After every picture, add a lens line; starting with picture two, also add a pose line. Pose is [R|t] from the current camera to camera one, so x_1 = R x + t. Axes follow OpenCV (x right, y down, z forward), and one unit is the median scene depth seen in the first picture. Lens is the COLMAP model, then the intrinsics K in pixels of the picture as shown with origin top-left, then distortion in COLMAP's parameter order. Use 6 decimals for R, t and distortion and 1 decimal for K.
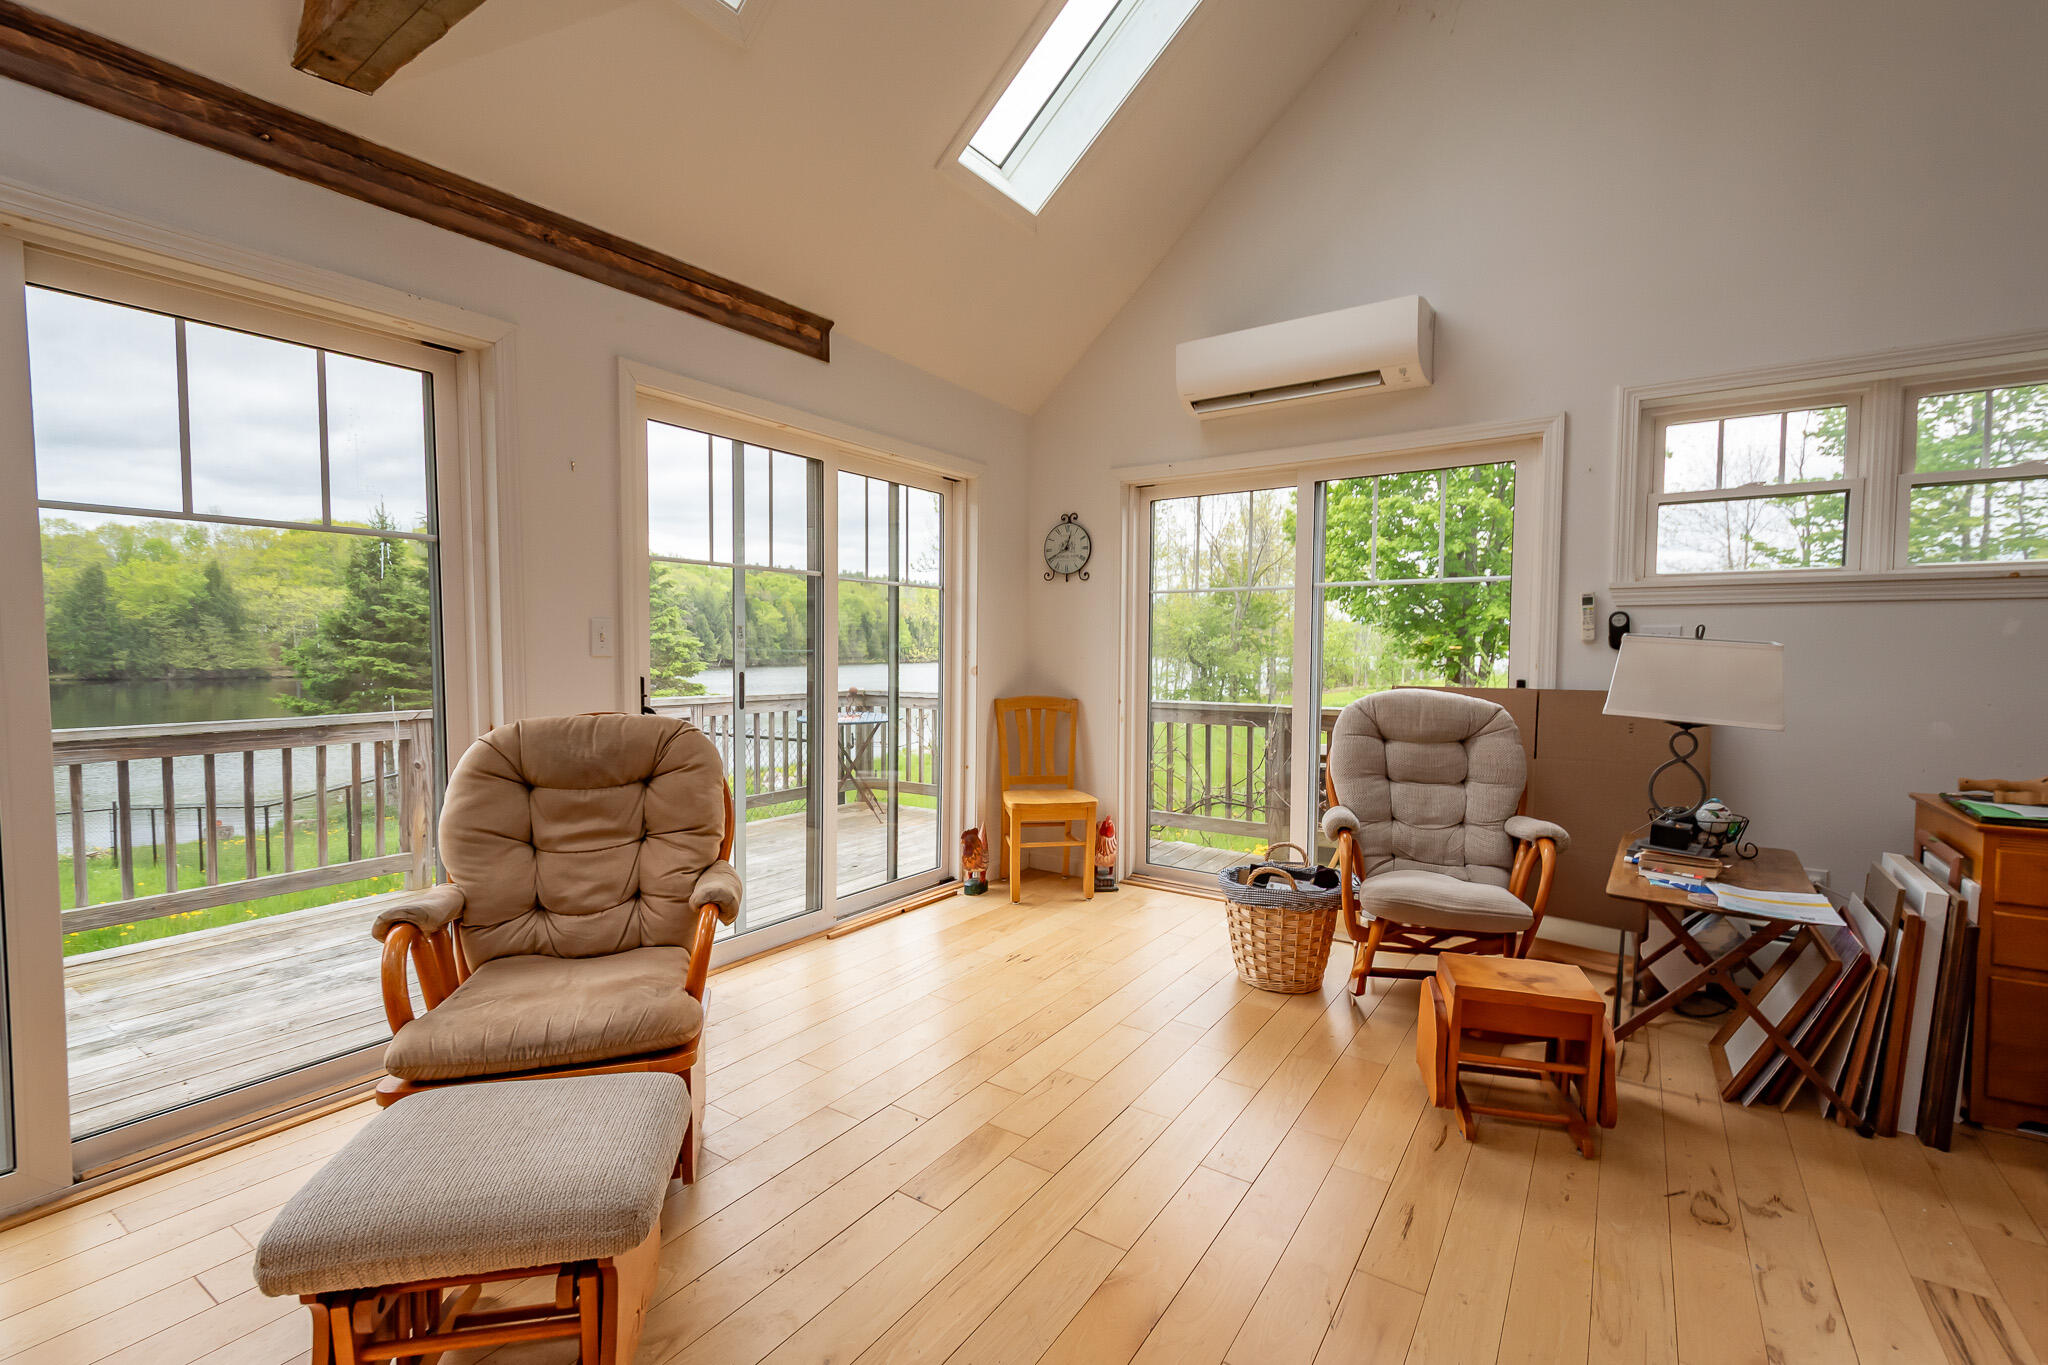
lens RADIAL K [[911.1, 0, 1024.7], [0, 911.1, 690.9], [0, 0, 1]] dist [0.011775, -0.000129]
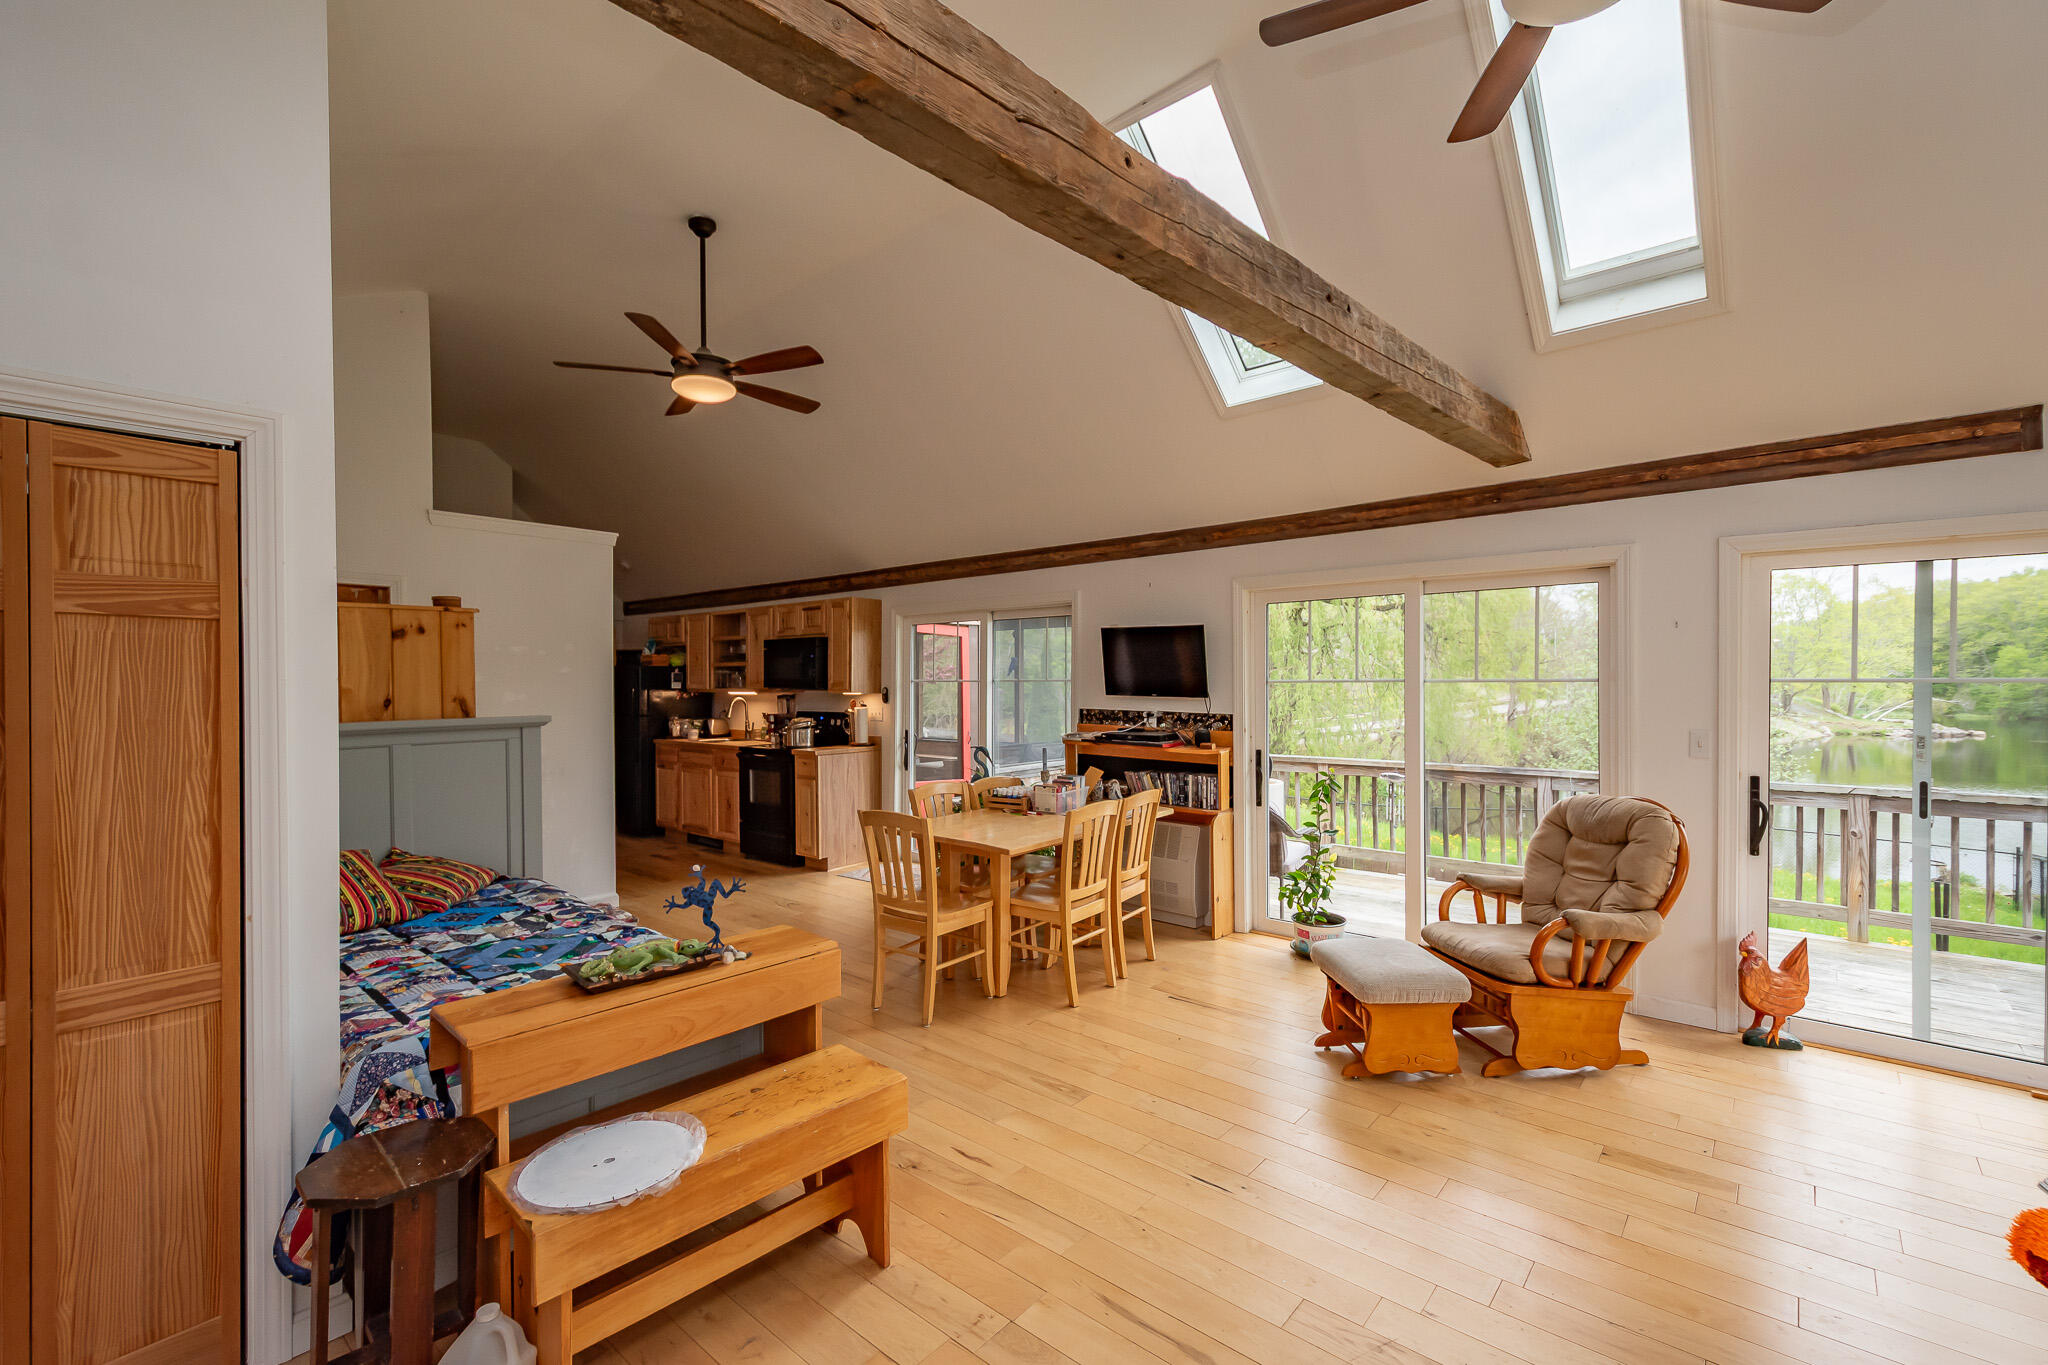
lens RADIAL K [[890.4, 0, 1031.0], [0, 890.4, 689.7], [0, 0, 1]] dist [0.024158, -0.010468]
pose [[-0.132954, 0.006493, -0.991101, 0.832545], [-0.045336, 0.998892, 0.012625, -0.092920], [0.990085, 0.046611, -0.132512, 0.150586]]
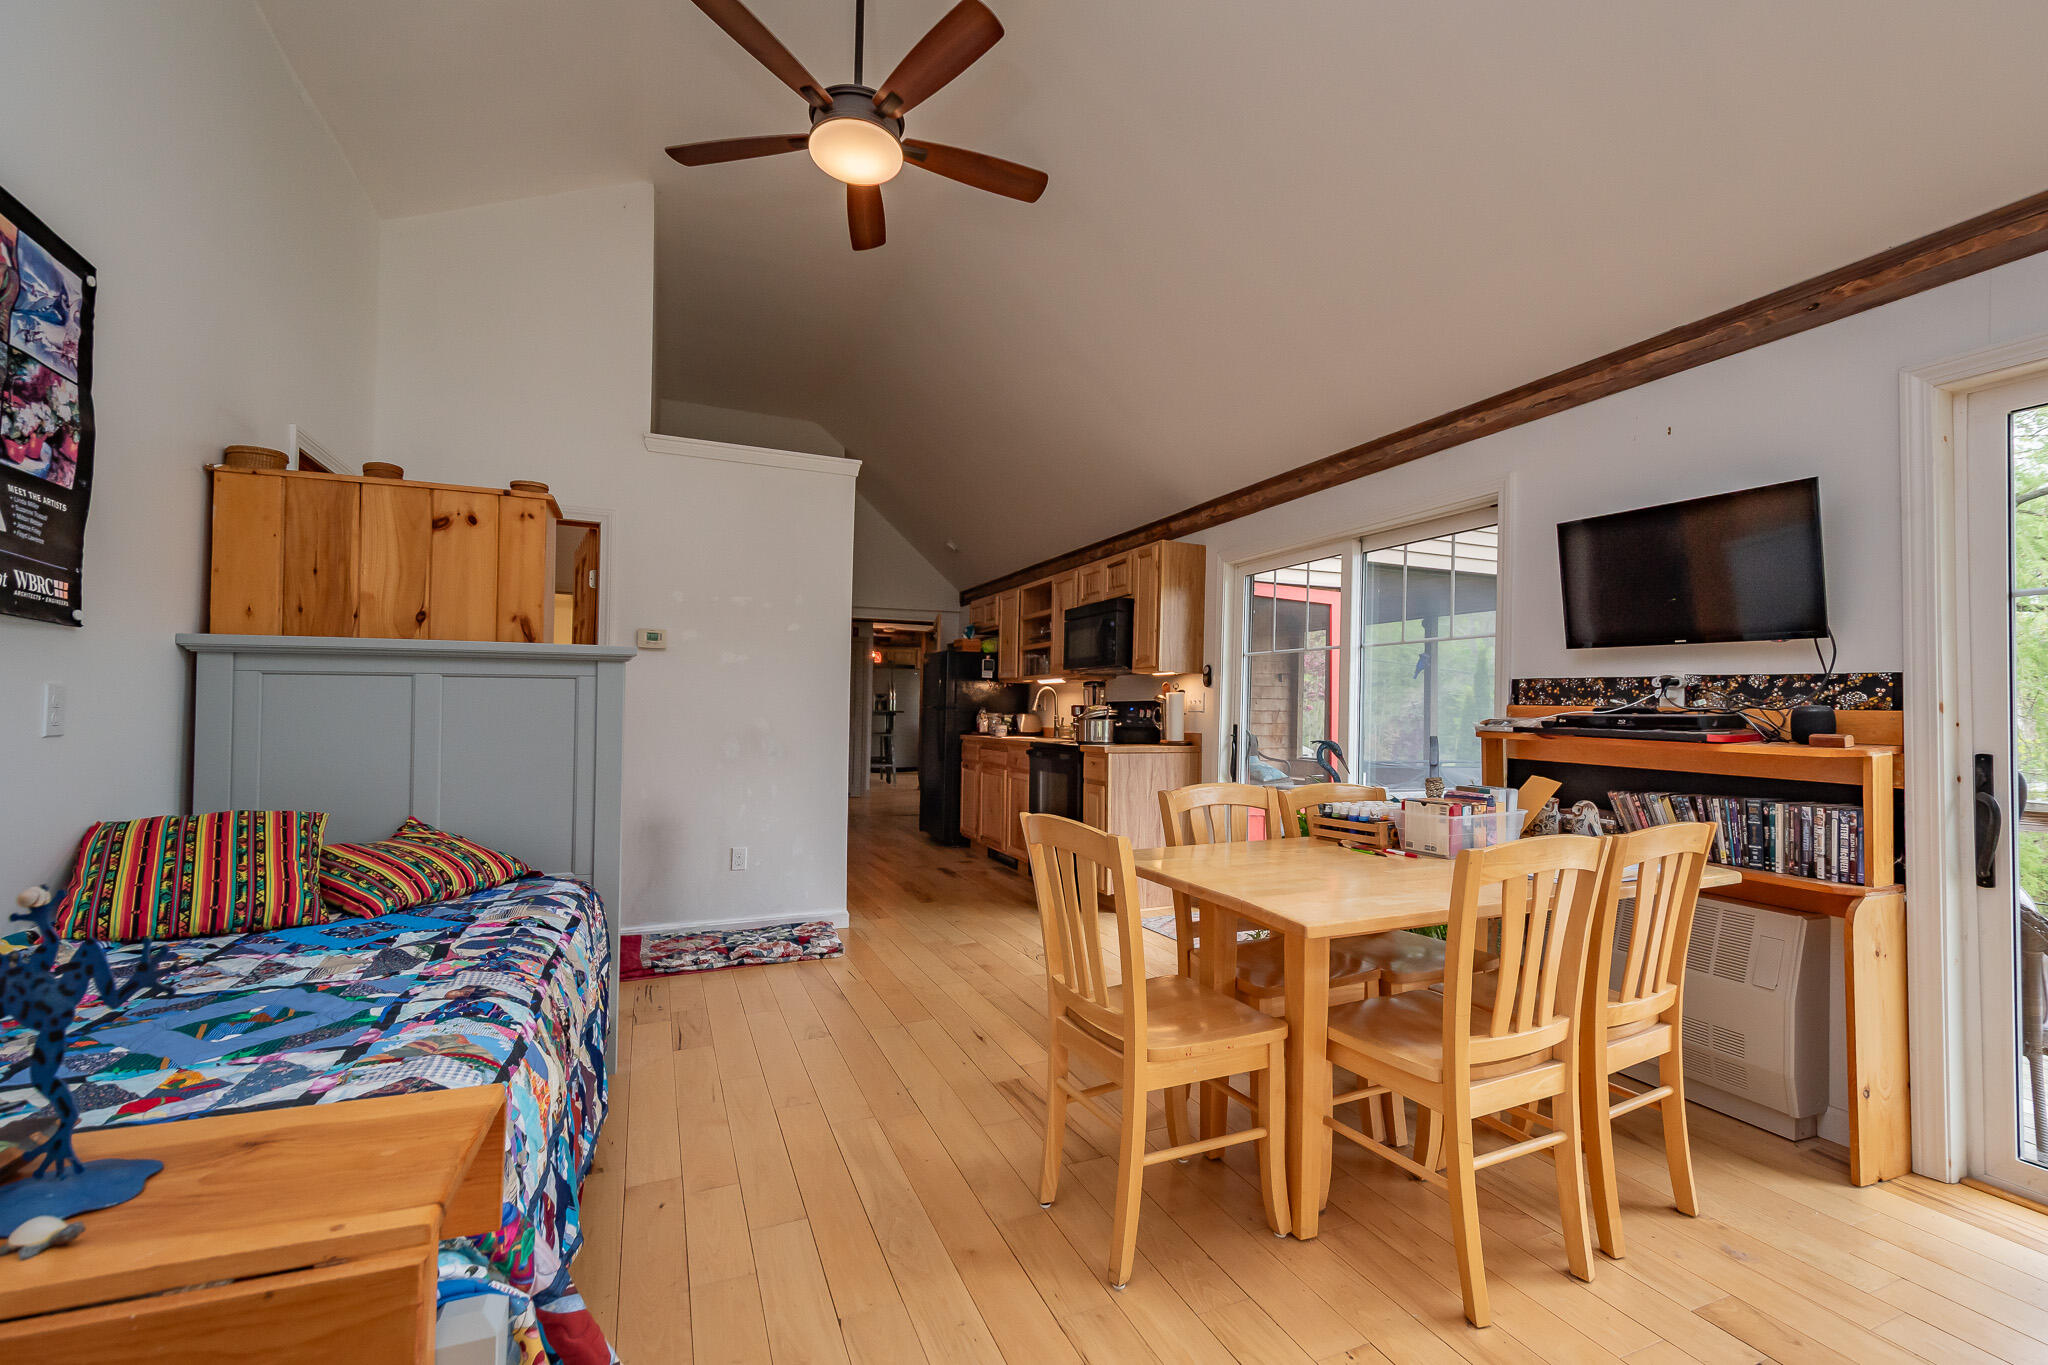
lens RADIAL K [[890.4, 0, 1031.0], [0, 890.4, 689.7], [0, 0, 1]] dist [0.024158, -0.010468]
pose [[-0.553520, -0.033233, -0.832172, 0.203345], [-0.059251, 0.998243, -0.000454, 0.006690], [0.830725, 0.049055, -0.554517, 0.123146]]
